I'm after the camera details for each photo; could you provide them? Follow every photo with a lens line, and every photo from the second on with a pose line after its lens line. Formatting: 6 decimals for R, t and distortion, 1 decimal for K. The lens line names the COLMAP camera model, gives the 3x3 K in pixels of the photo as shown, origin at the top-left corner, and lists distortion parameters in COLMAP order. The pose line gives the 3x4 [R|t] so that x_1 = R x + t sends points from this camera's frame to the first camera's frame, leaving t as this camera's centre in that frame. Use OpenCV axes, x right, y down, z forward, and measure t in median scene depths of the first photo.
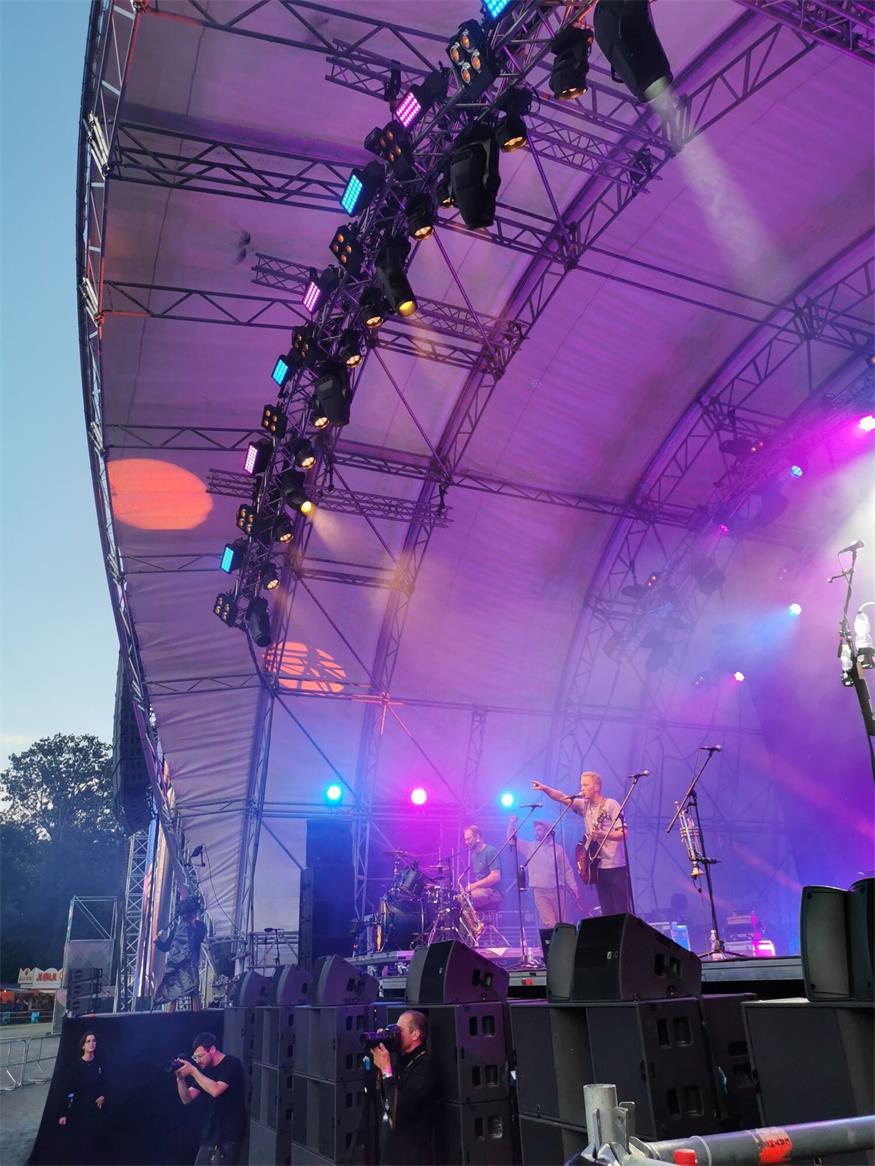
lens RADIAL K [[892.2, 0, 437.9], [0, 892.2, 581.4], [0, 0, 1]] dist [0.036395, -0.001157]
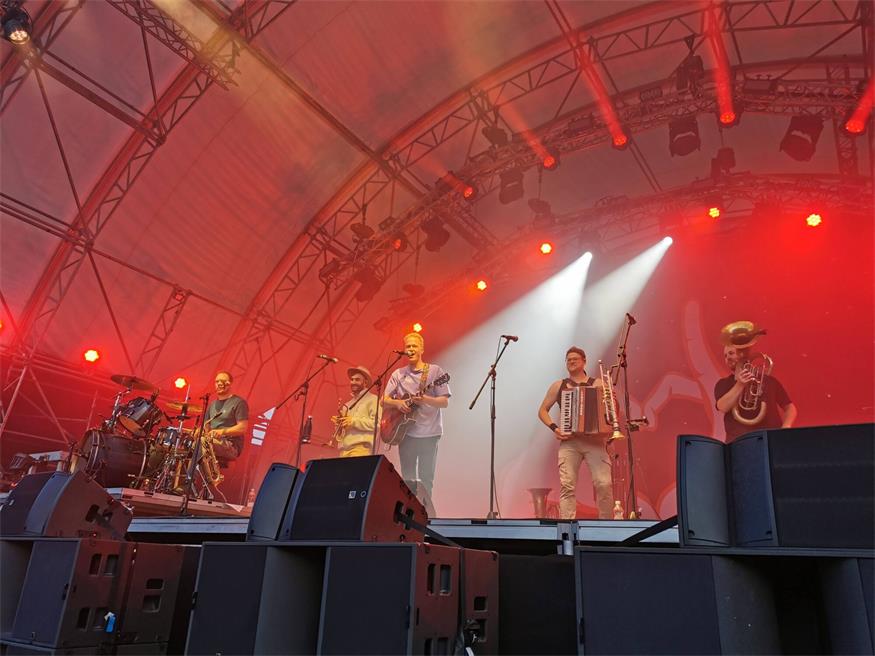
lens RADIAL K [[669.5, 0, 438.0], [0, 669.5, 330.0], [0, 0, 1]] dist [0.036395, -0.001157]
pose [[0.822895, 0.274245, 0.497628, -0.086177], [-0.306764, 0.951631, -0.017172, 0.116905], [-0.478268, -0.138524, 0.867220, 0.212150]]
